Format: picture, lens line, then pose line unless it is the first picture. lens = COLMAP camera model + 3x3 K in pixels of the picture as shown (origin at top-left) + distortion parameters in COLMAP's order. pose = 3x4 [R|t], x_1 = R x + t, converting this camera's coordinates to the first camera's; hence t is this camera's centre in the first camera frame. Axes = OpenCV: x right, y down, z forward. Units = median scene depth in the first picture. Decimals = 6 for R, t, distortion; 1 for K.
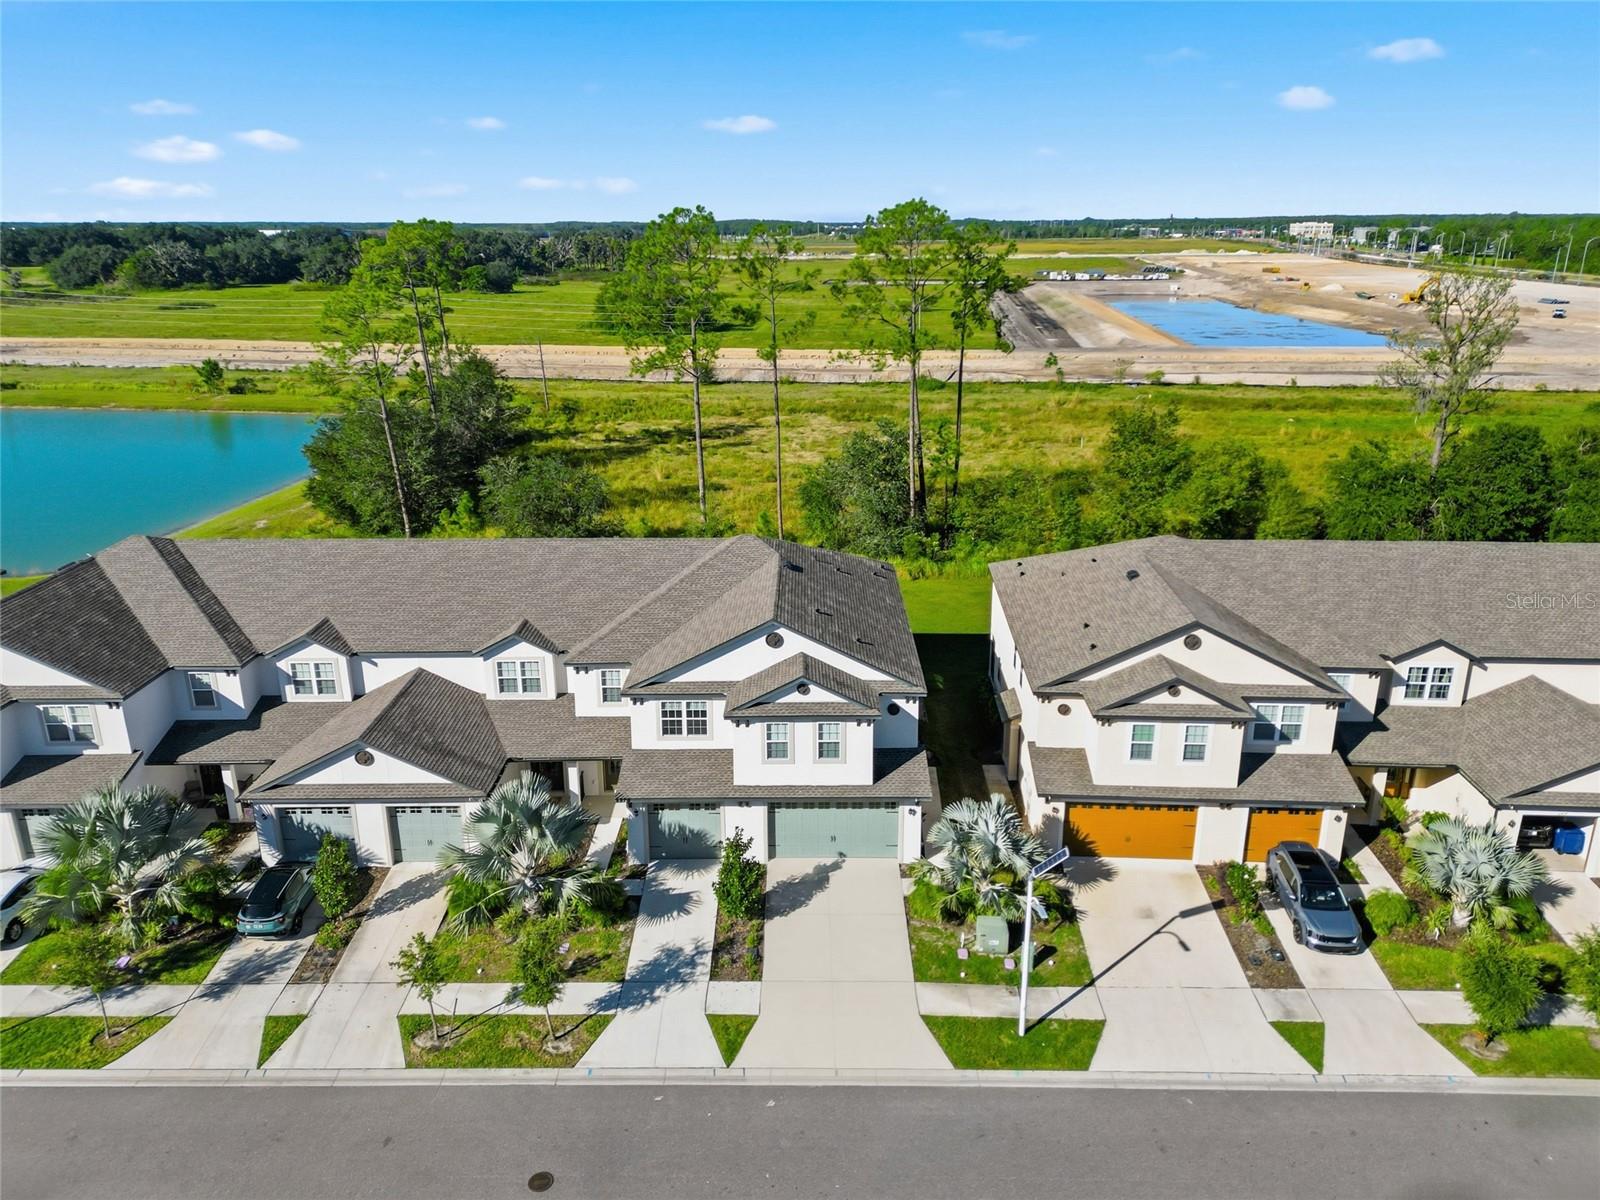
lens RADIAL K [[1134.9, 0, 798.9], [0, 1134.9, 602.6], [0, 0, 1]] dist [0.030446, -0.028291]
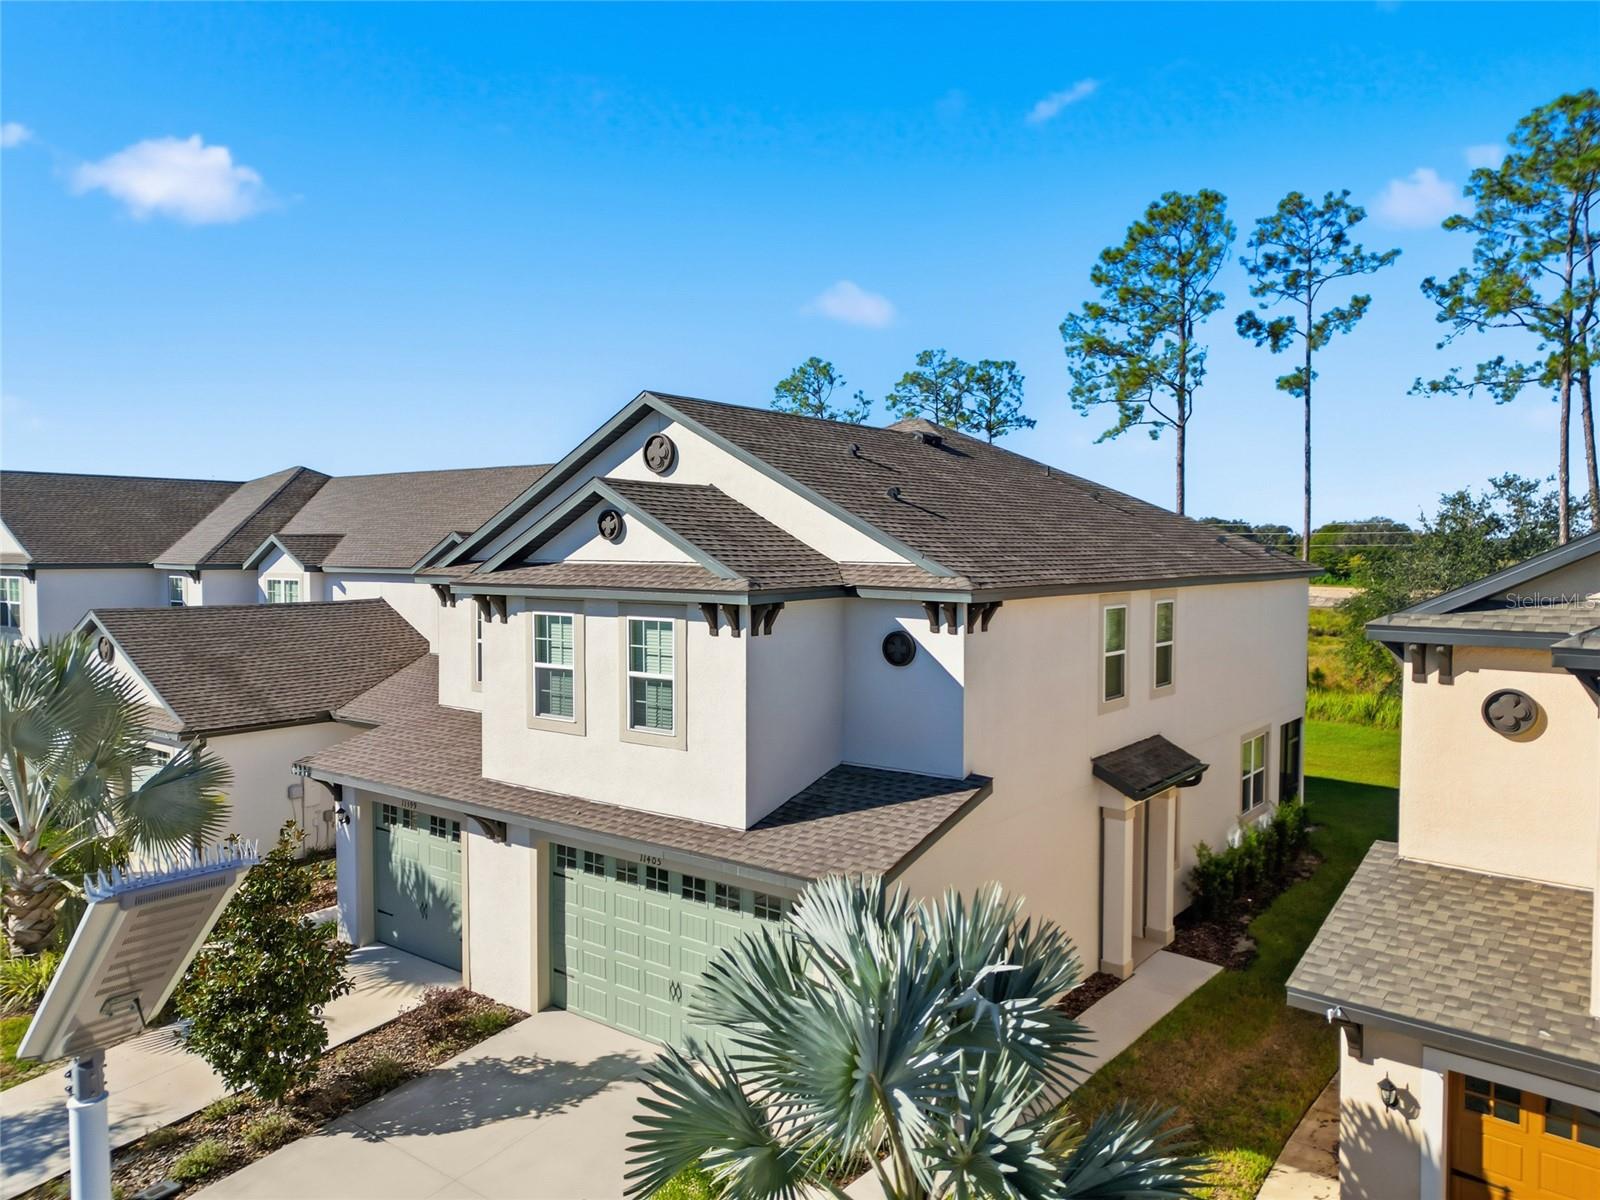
lens RADIAL K [[1134.9, 0, 756.1], [0, 1134.9, 575.3], [0, 0, 1]] dist [0.030446, -0.028291]
pose [[0.776416, 0.020287, -0.629894, 0.268661], [-0.195544, 0.957908, -0.210179, 0.156595], [0.599116, 0.286358, 0.747703, 0.730935]]
